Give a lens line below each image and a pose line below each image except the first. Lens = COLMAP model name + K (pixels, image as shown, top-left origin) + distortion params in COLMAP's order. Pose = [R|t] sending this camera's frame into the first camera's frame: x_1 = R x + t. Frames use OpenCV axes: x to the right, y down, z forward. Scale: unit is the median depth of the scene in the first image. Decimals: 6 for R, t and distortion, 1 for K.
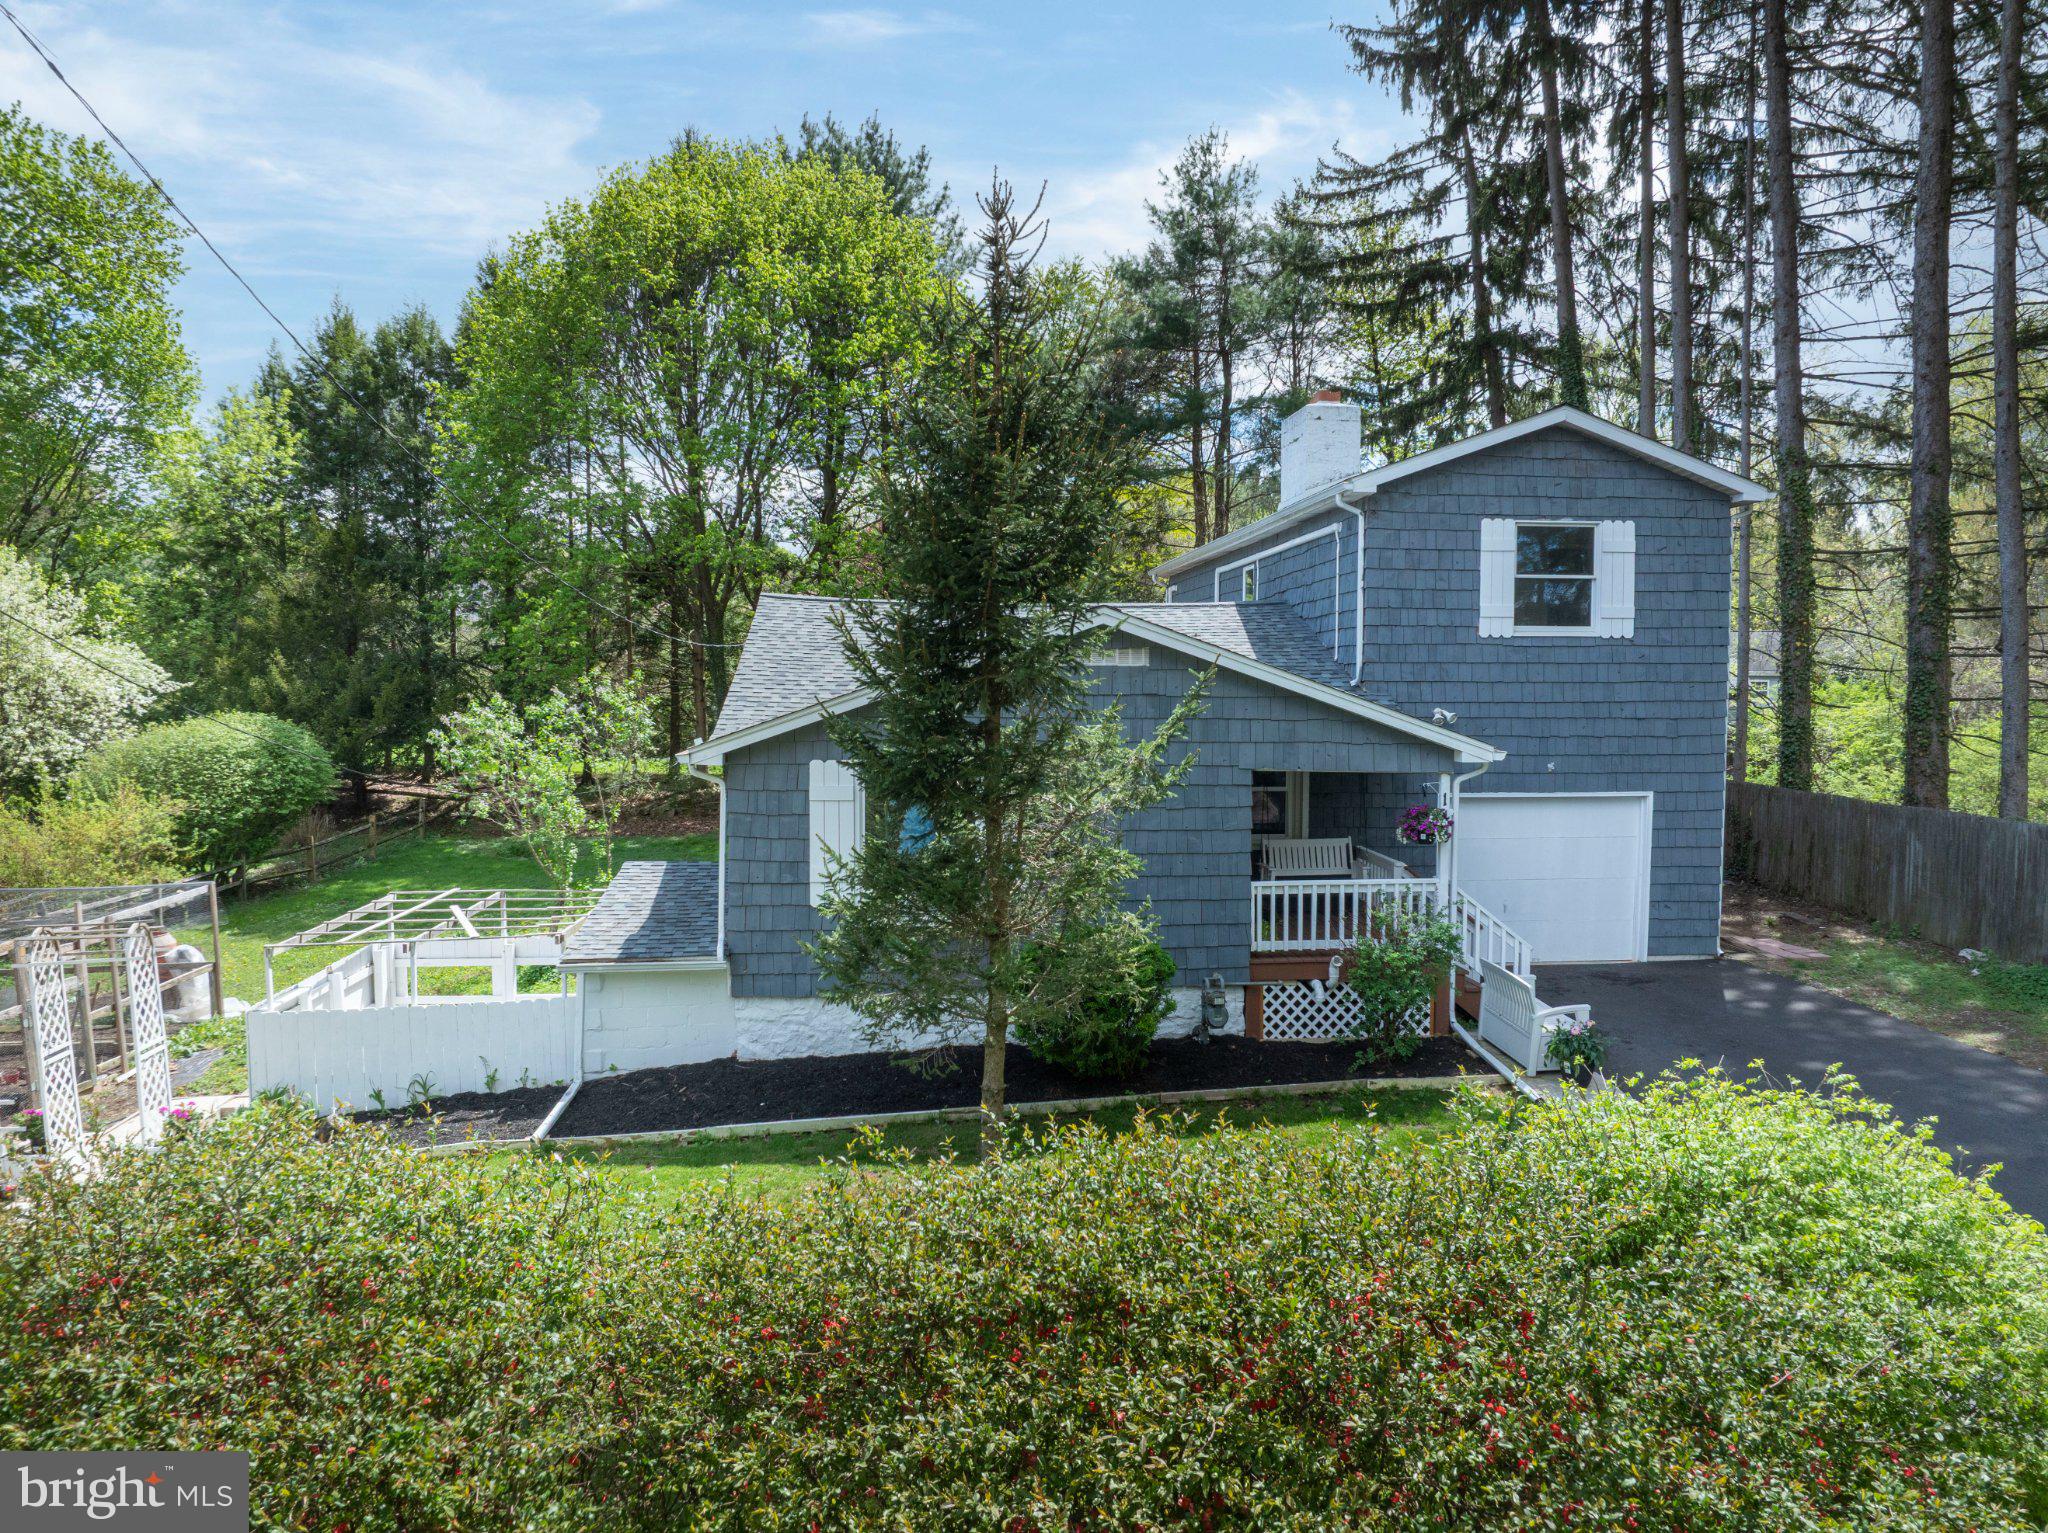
lens RADIAL K [[1444.6, 0, 1032.6], [0, 1444.6, 767.5], [0, 0, 1]] dist [-0.040859, 0.007036]
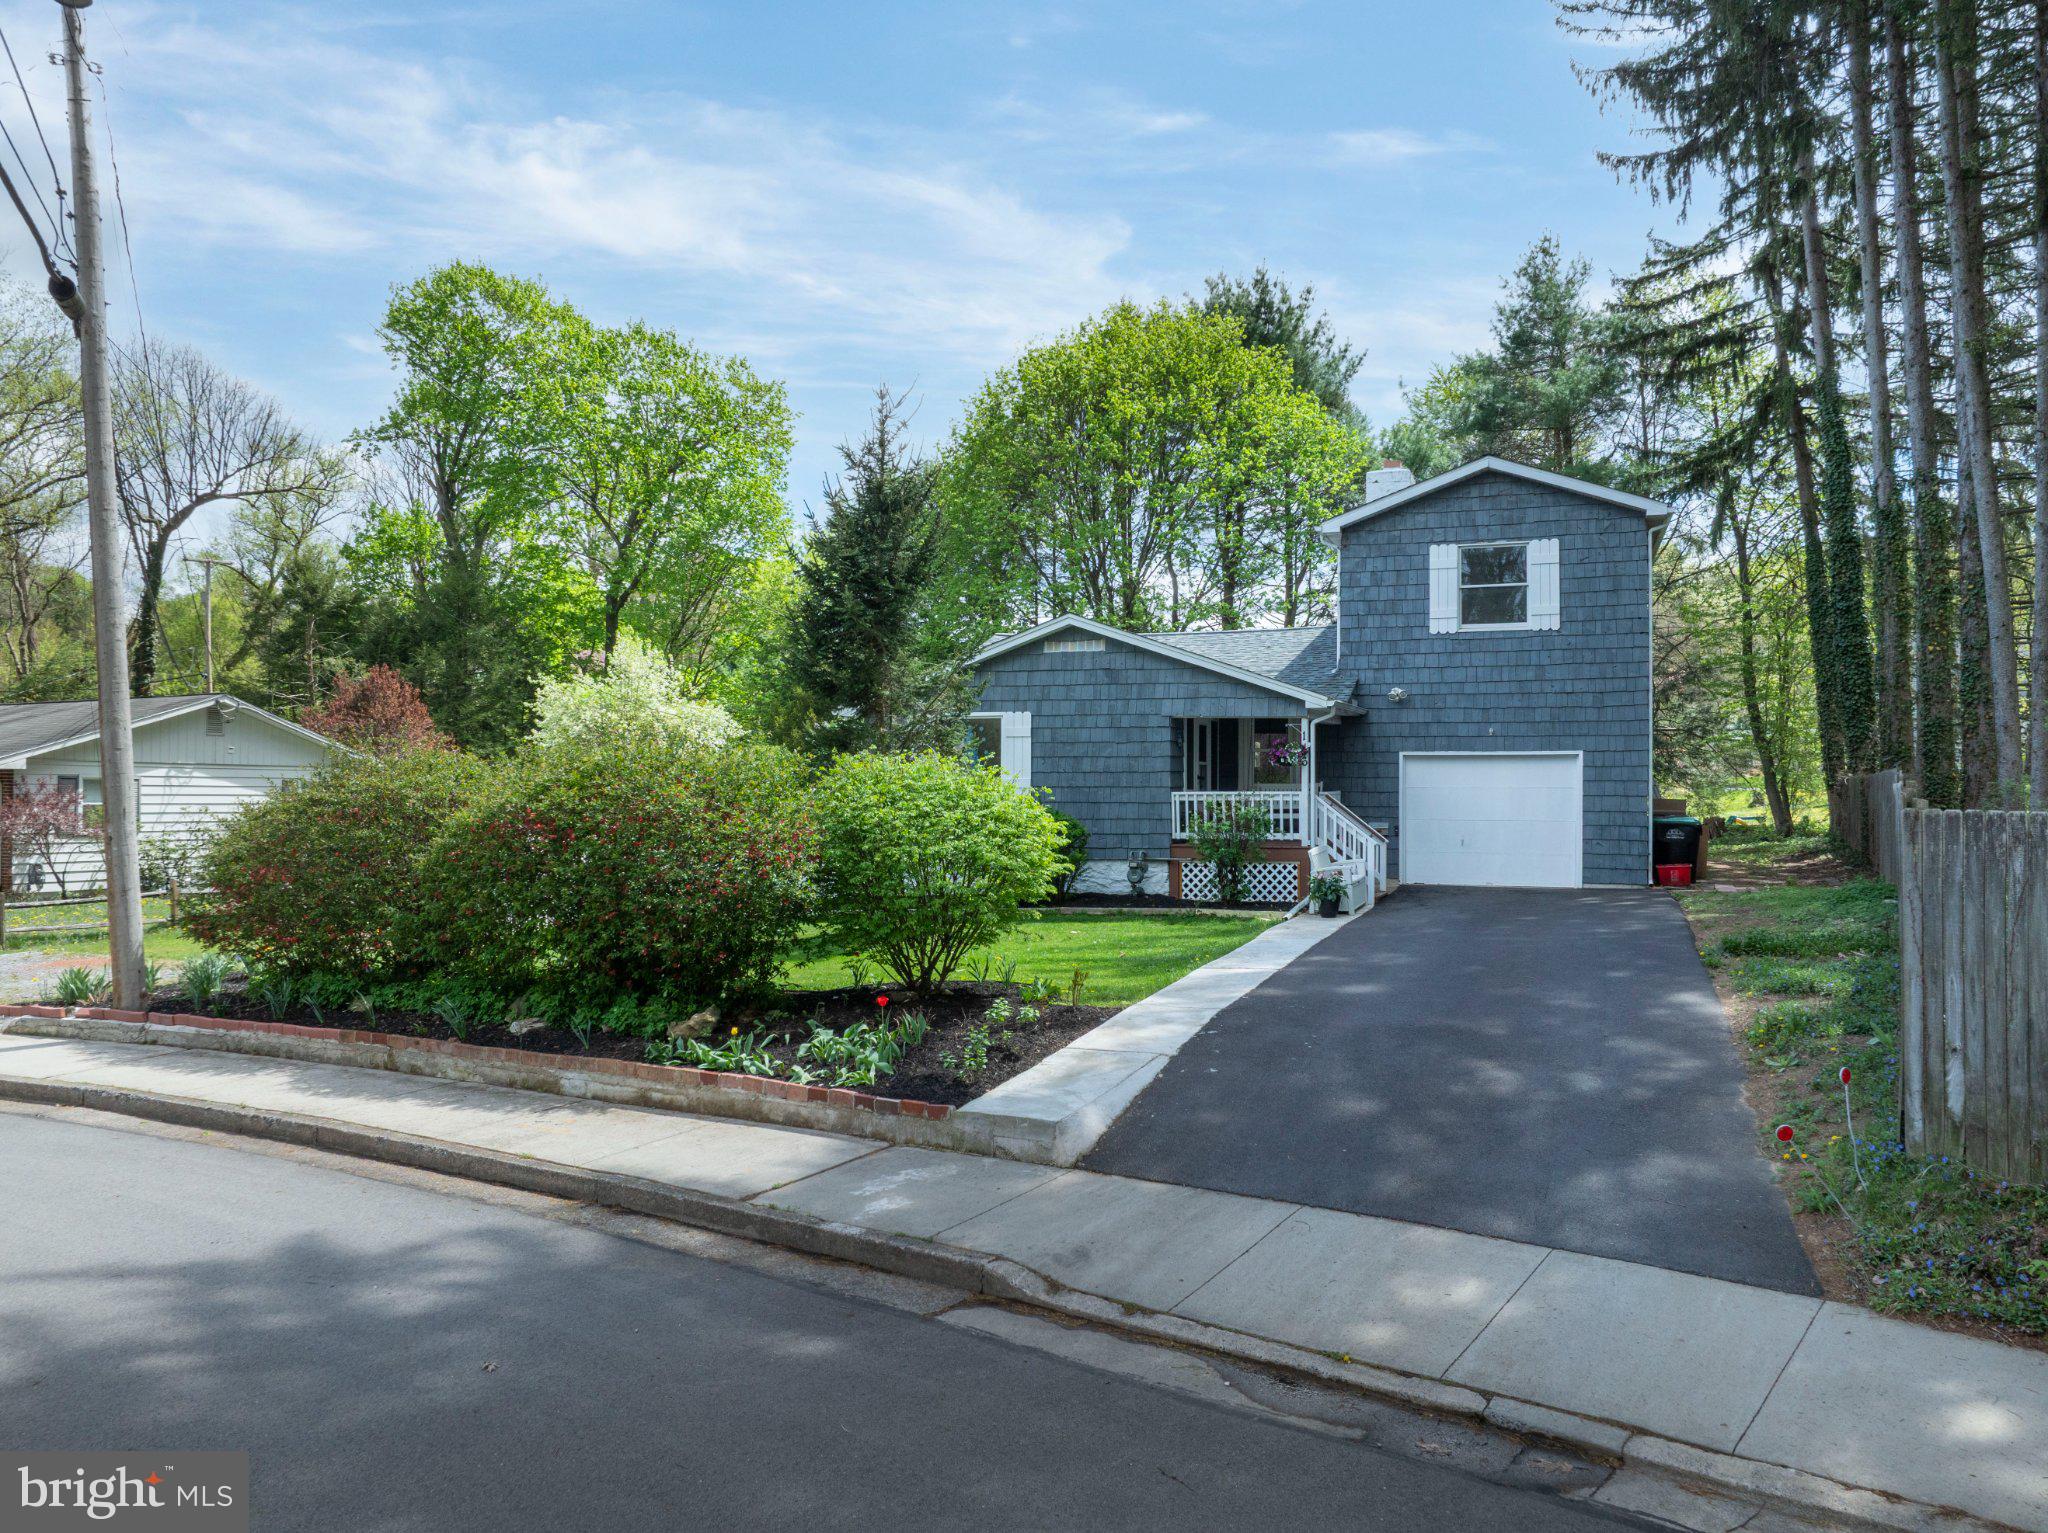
lens RADIAL K [[1440.4, 0, 1024.0], [0, 1440.4, 766.5], [0, 0, 1]] dist [-0.035270, 0.000465]
pose [[0.900723, -0.005986, -0.434353, 0.544068], [-0.026358, 0.997310, -0.068402, 0.130830], [0.433594, 0.073060, 0.898142, -0.340324]]
